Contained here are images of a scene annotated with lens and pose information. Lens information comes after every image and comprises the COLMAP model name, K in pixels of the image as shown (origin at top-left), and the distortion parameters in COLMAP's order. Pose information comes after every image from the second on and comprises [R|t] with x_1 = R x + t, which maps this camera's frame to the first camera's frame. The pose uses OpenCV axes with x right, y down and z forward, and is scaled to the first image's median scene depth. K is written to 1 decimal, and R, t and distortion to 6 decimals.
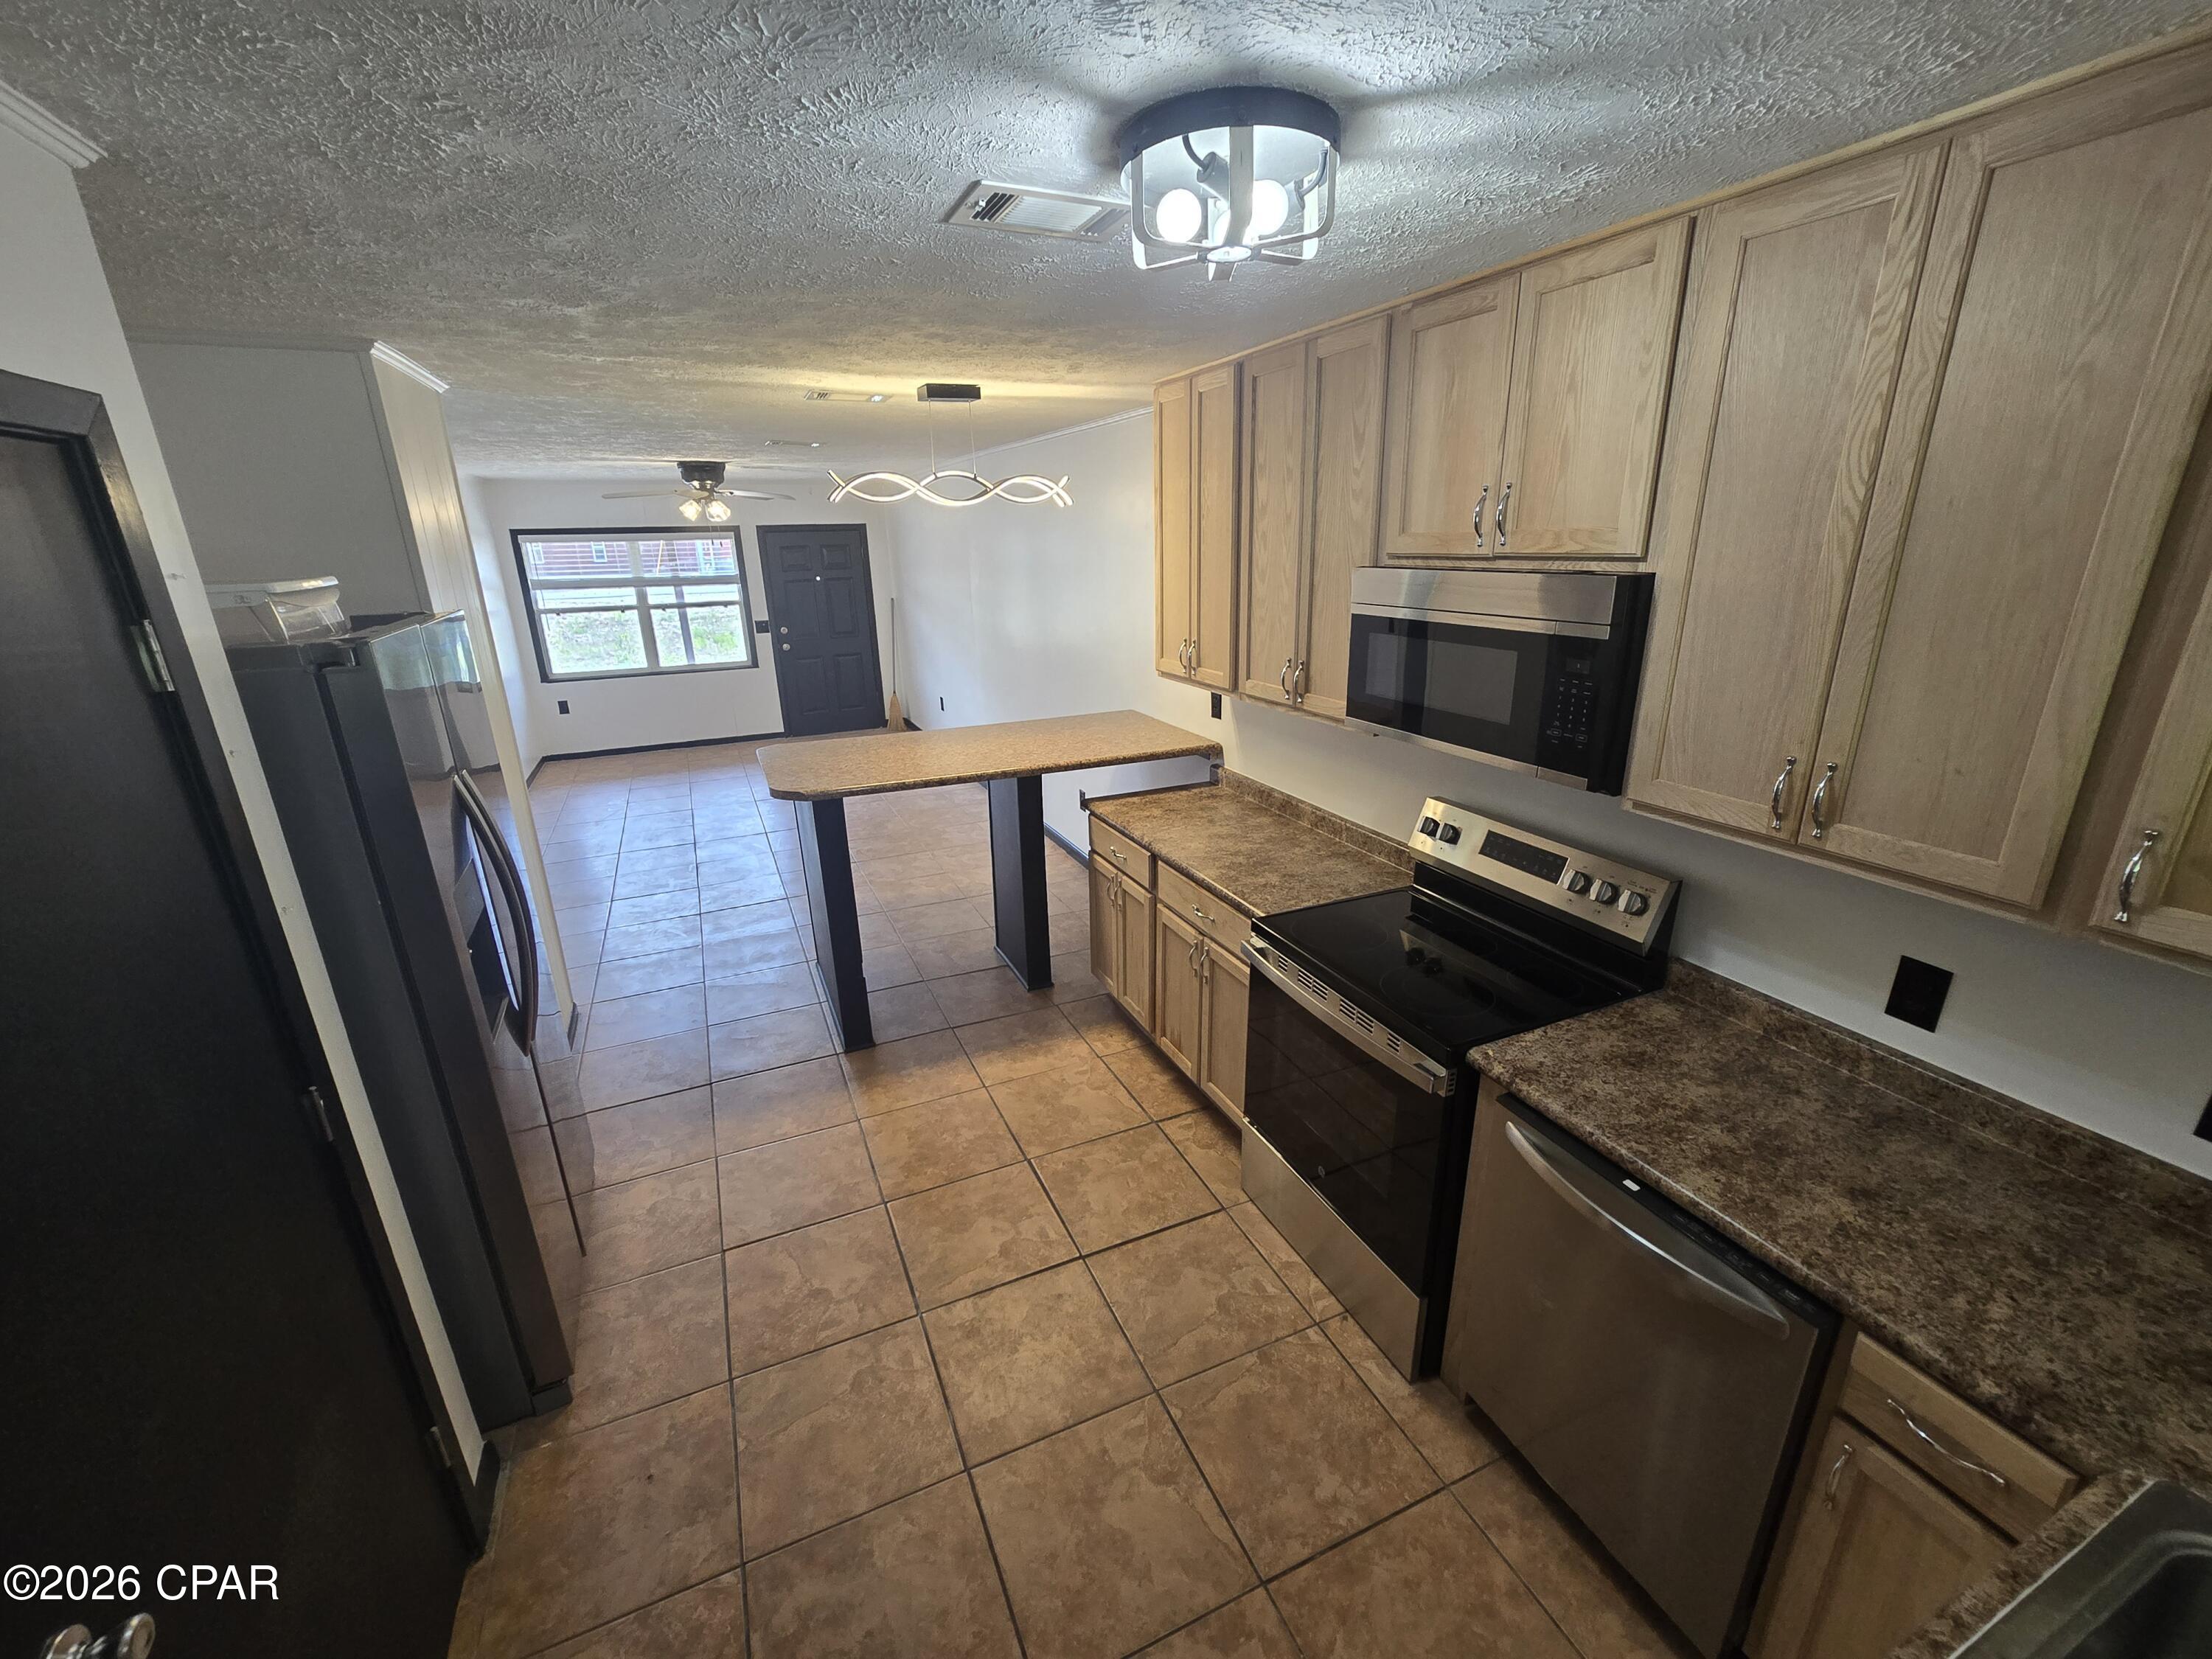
lens RADIAL K [[903.7, 0, 1110.1], [0, 903.7, 832.5], [0, 0, 1]] dist [-0.004688, 0.002215]
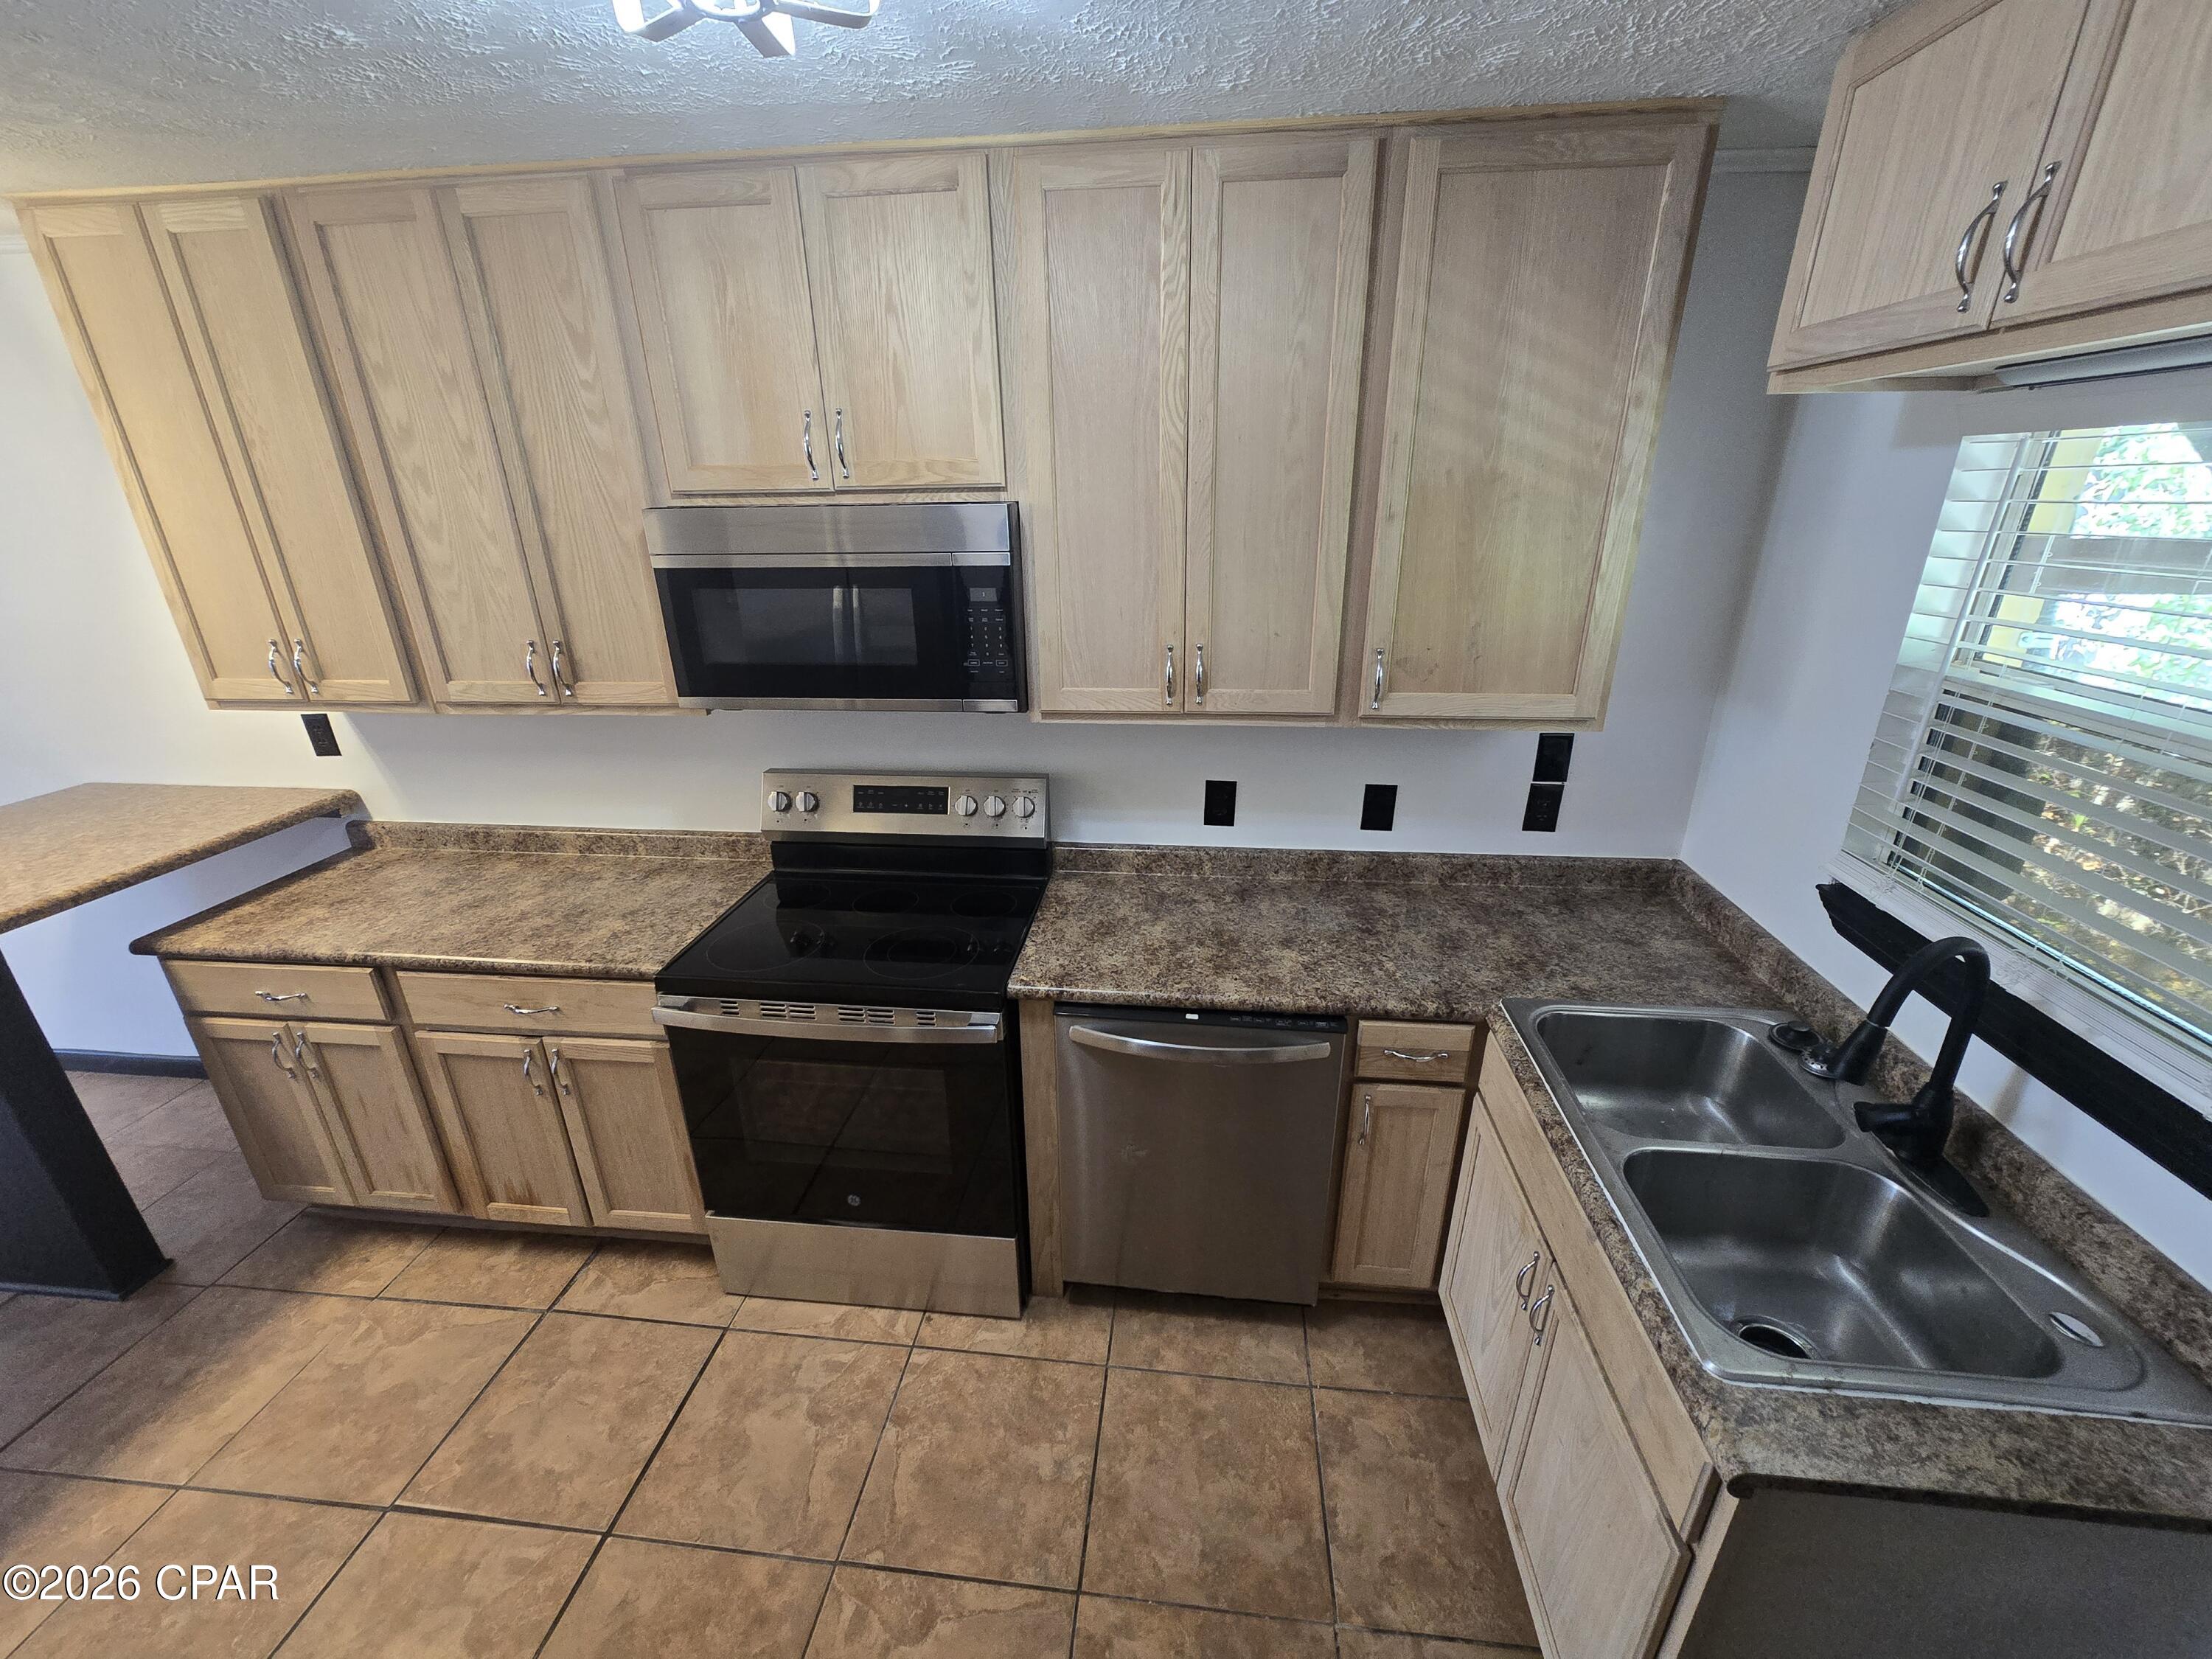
lens RADIAL K [[903.7, 0, 1096.3], [0, 903.7, 841.1], [0, 0, 1]] dist [-0.004688, 0.002215]
pose [[0.510099, -0.306259, 0.803744, -0.211509], [0.273932, 0.943648, 0.185716, -0.048017], [-0.815328, 0.125438, 0.565248, 0.222363]]
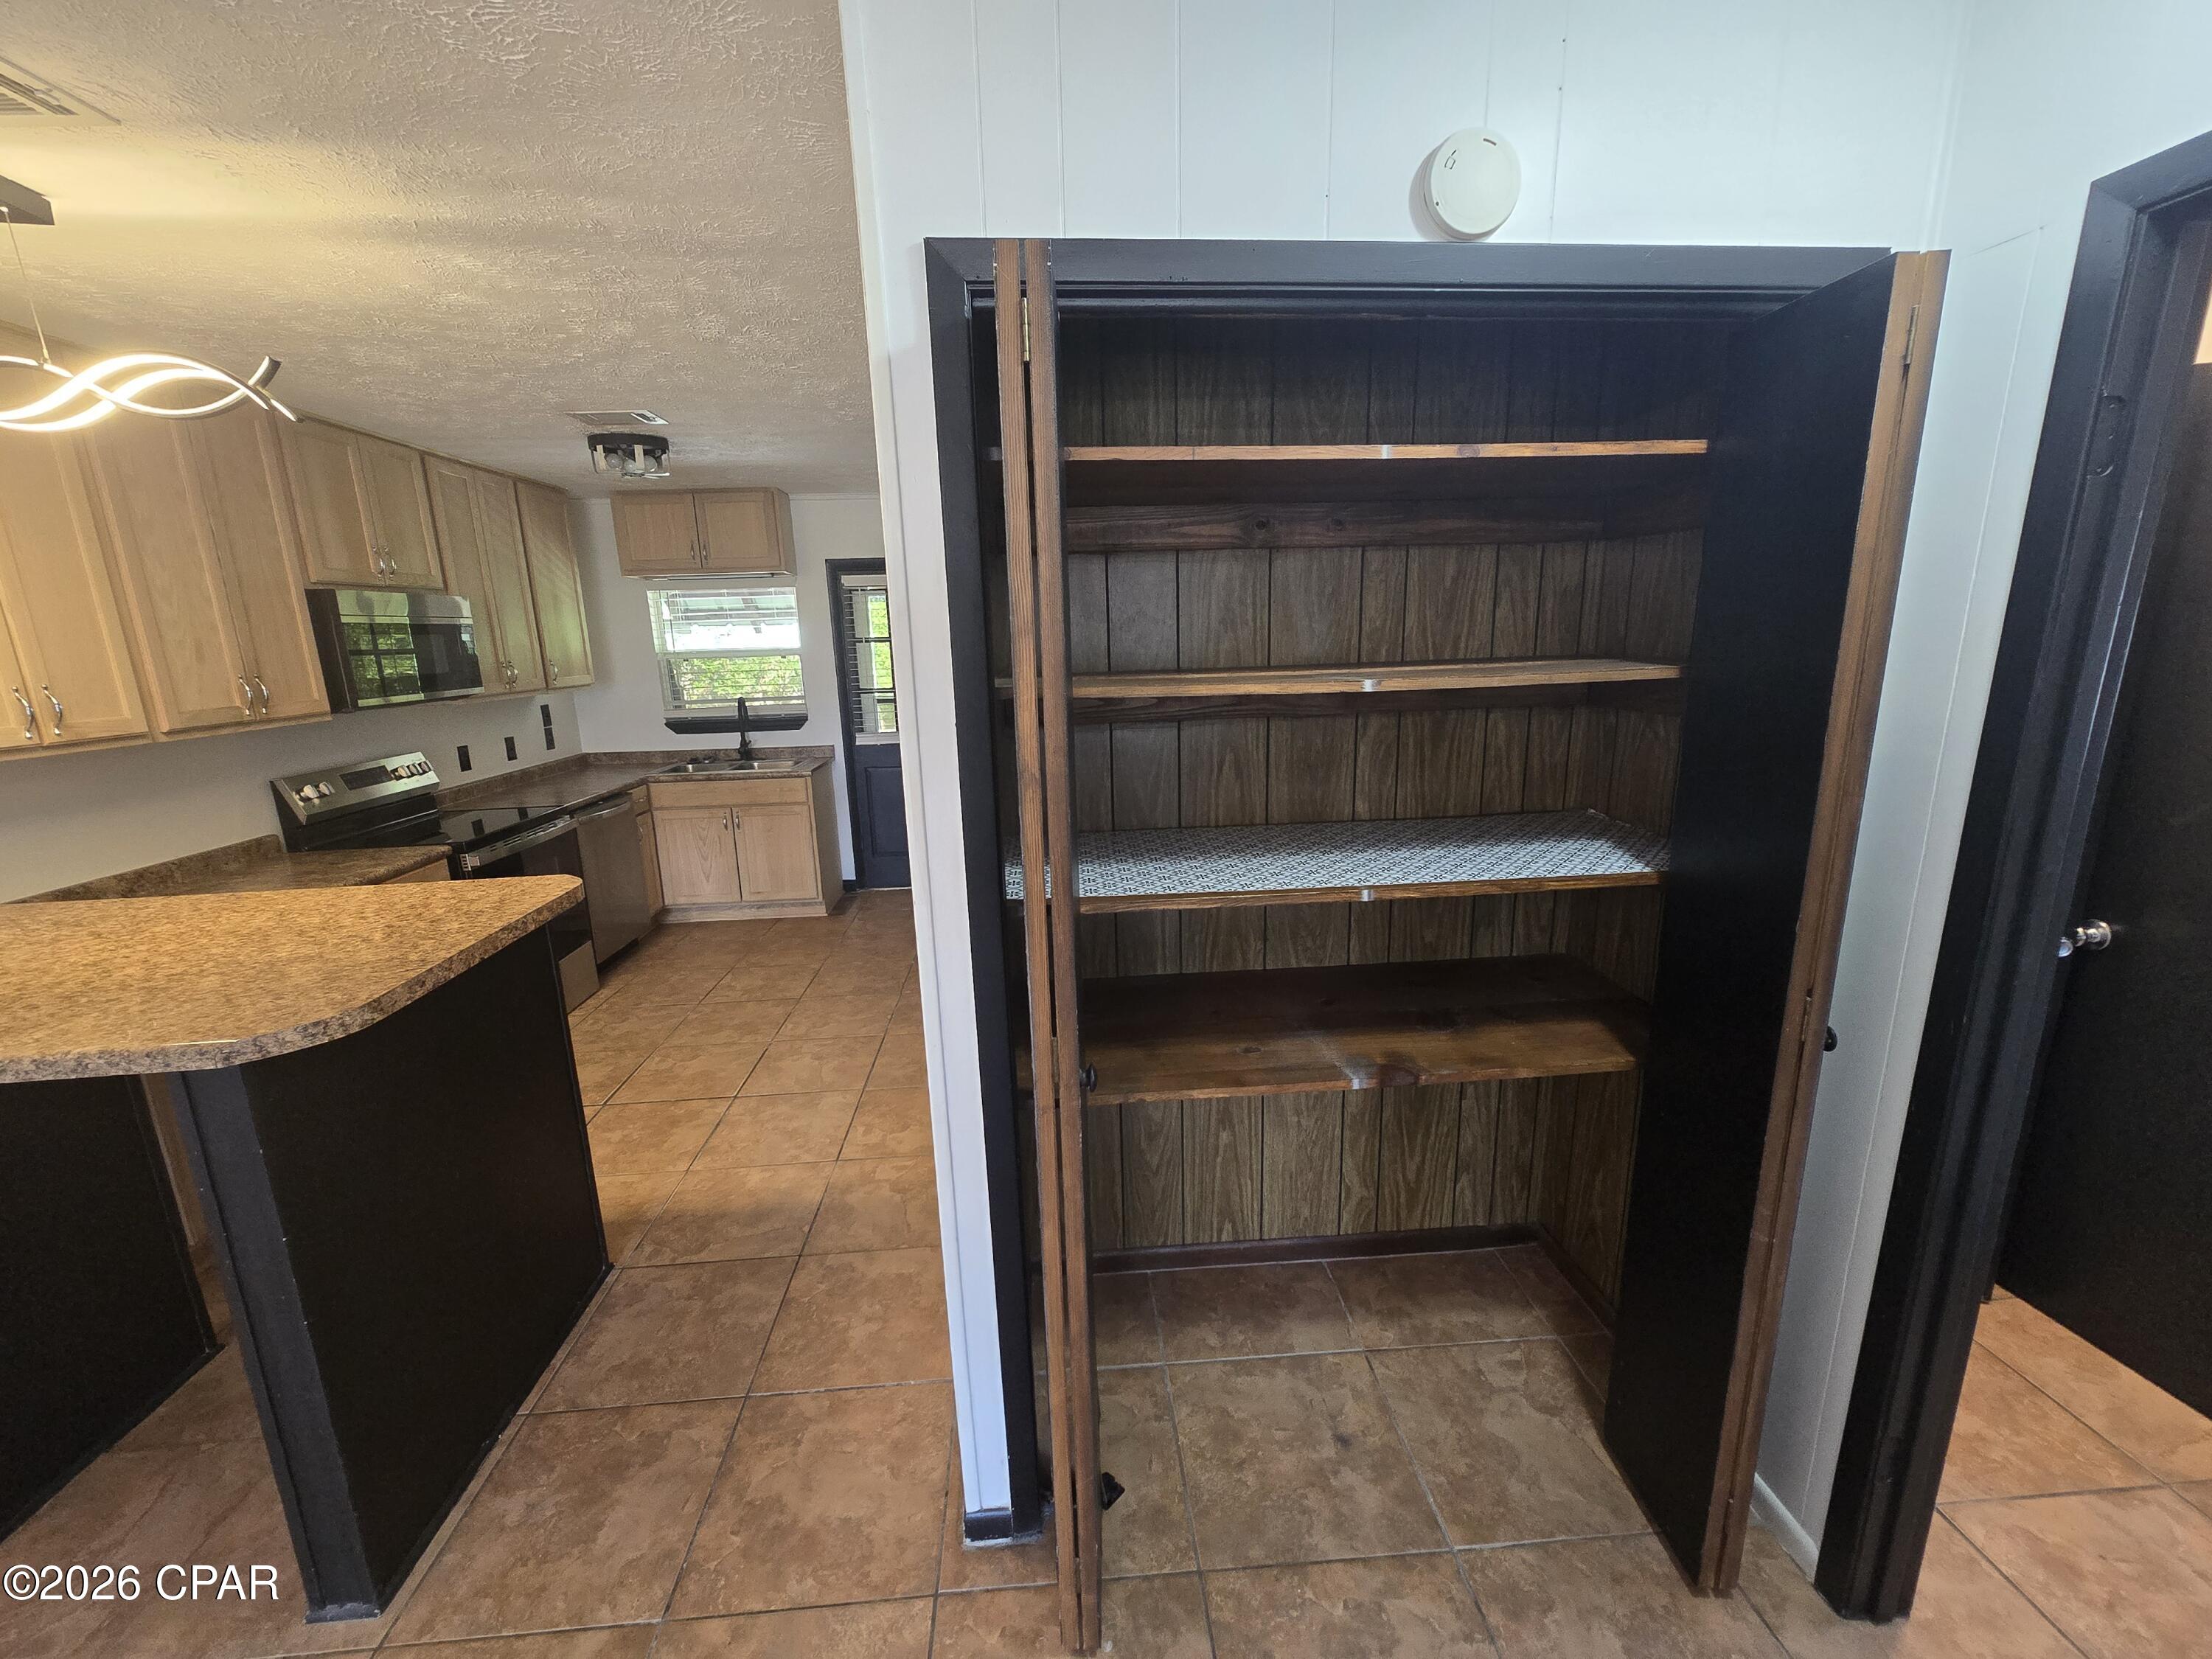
lens RADIAL K [[903.7, 0, 1108.0], [0, 903.7, 837.8], [0, 0, 1]] dist [-0.004688, 0.002215]
pose [[-0.937502, -0.032194, 0.346488, -1.107048], [0.152523, 0.856951, 0.492313, -0.392220], [-0.312773, 0.514391, -0.798483, 1.615723]]
